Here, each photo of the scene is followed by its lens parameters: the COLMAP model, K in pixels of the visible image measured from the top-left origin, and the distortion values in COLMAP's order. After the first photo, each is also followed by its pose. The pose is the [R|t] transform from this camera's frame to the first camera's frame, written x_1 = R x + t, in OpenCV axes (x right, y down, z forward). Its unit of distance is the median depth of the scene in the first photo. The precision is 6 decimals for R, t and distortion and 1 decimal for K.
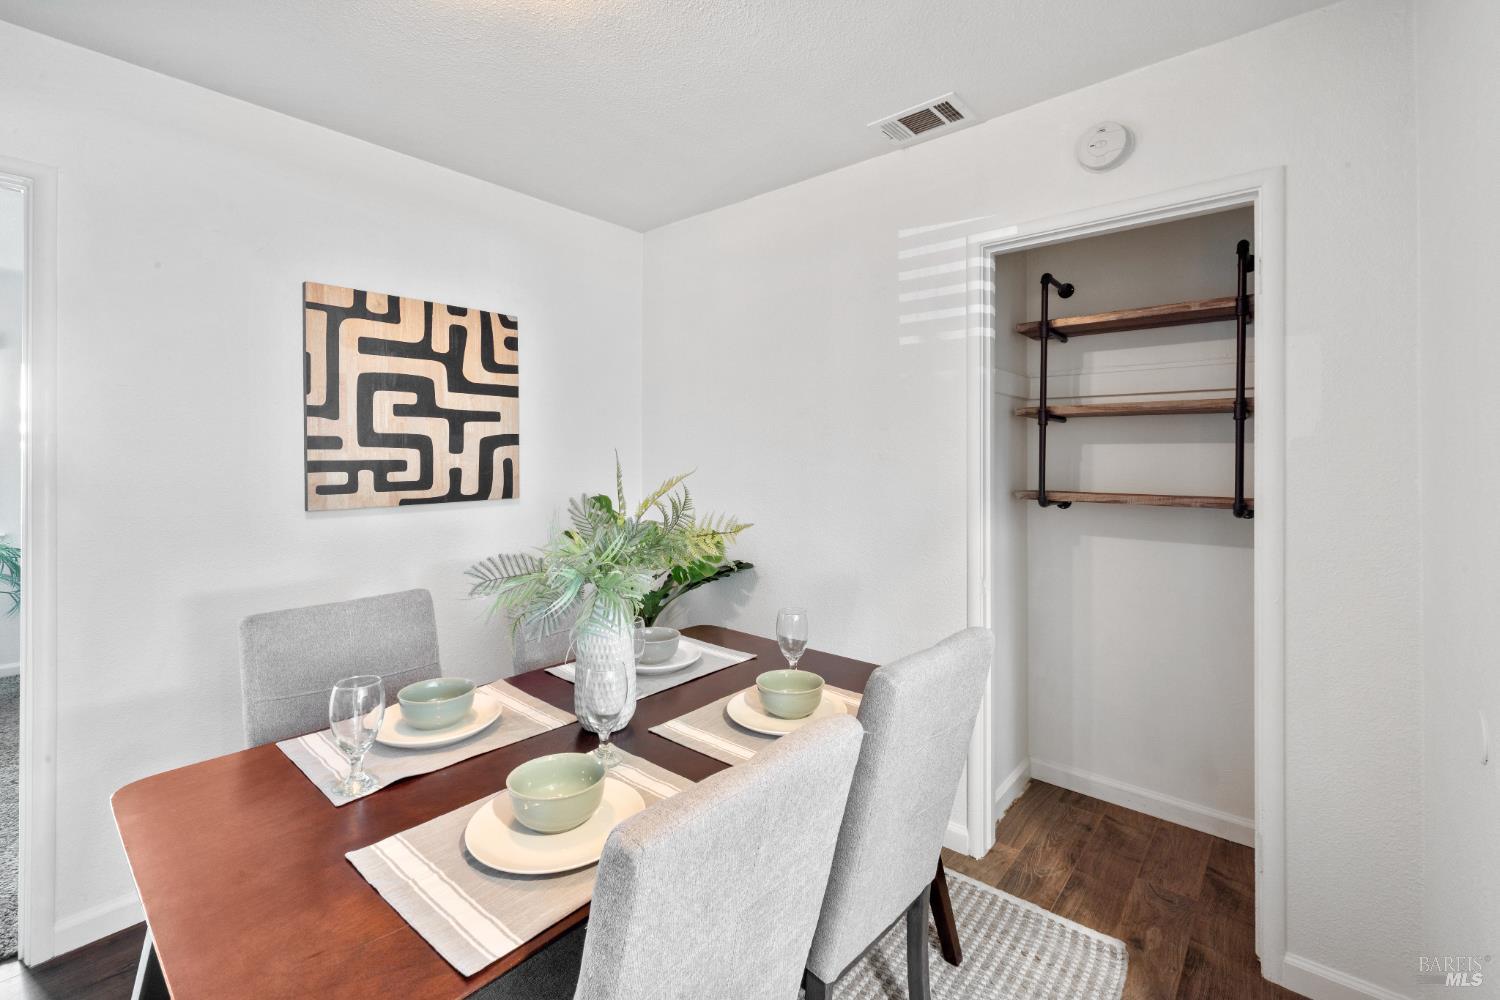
lens RADIAL K [[644.7, 0, 747.5], [0, 644.7, 461.9], [0, 0, 1]] dist [-0.000697, 0.000516]
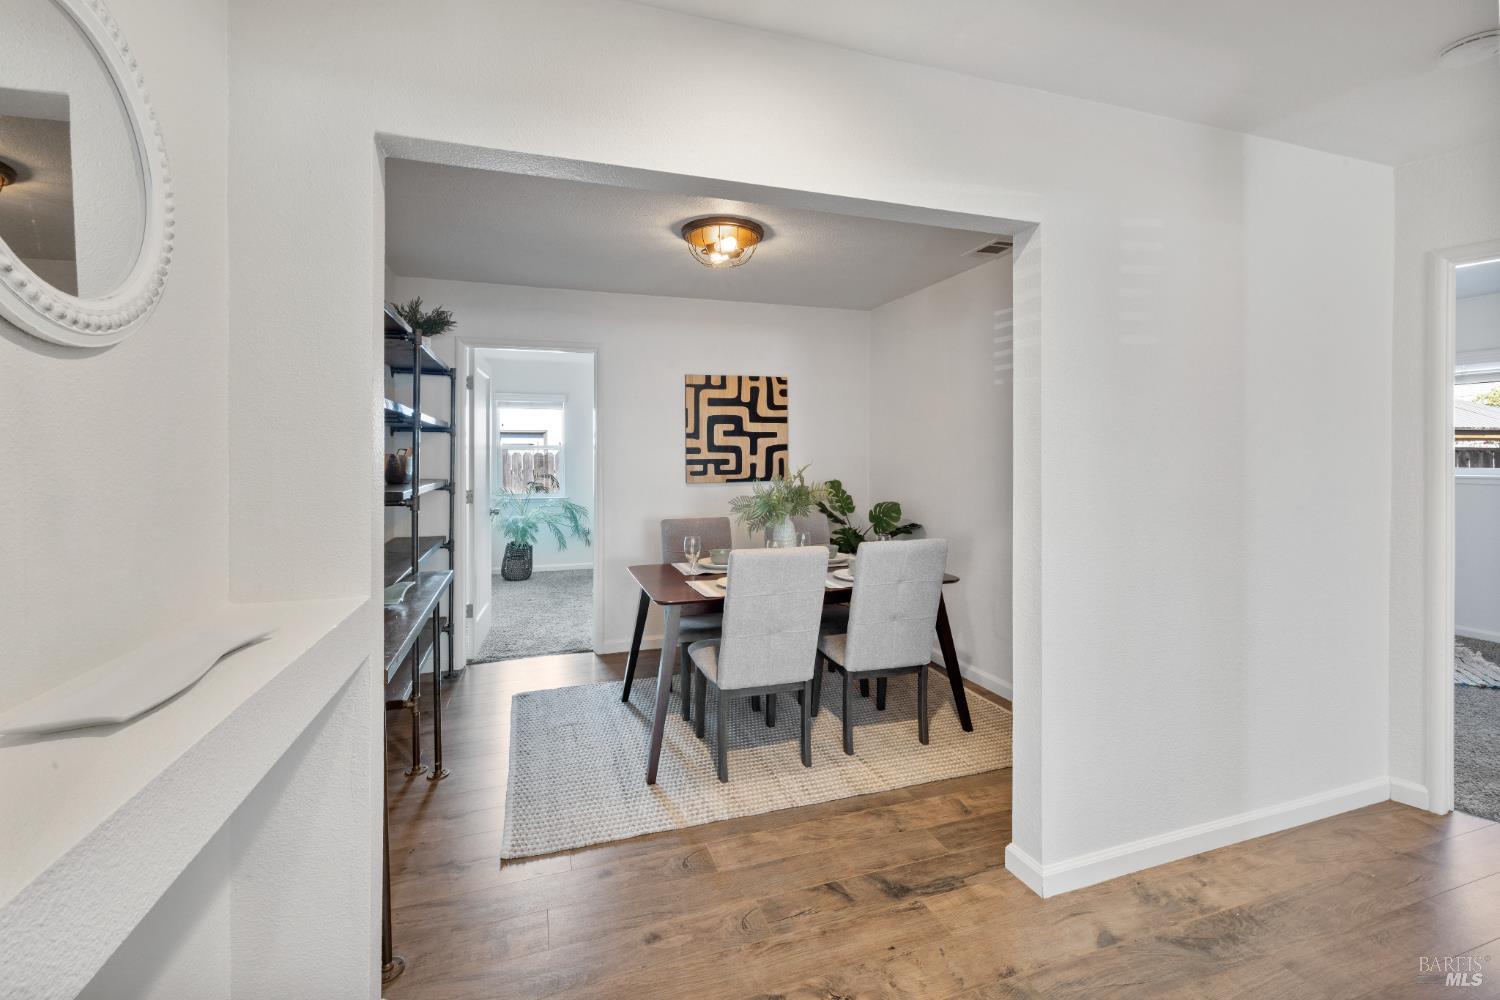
lens RADIAL K [[644.7, 0, 747.5], [0, 644.7, 461.9], [0, 0, 1]] dist [-0.000697, 0.000516]
pose [[0.855915, -0.000021, -0.517117, 0.516079], [0.000232, 1.000000, 0.000343, 0.005336], [0.517117, -0.000413, 0.855915, -0.626967]]
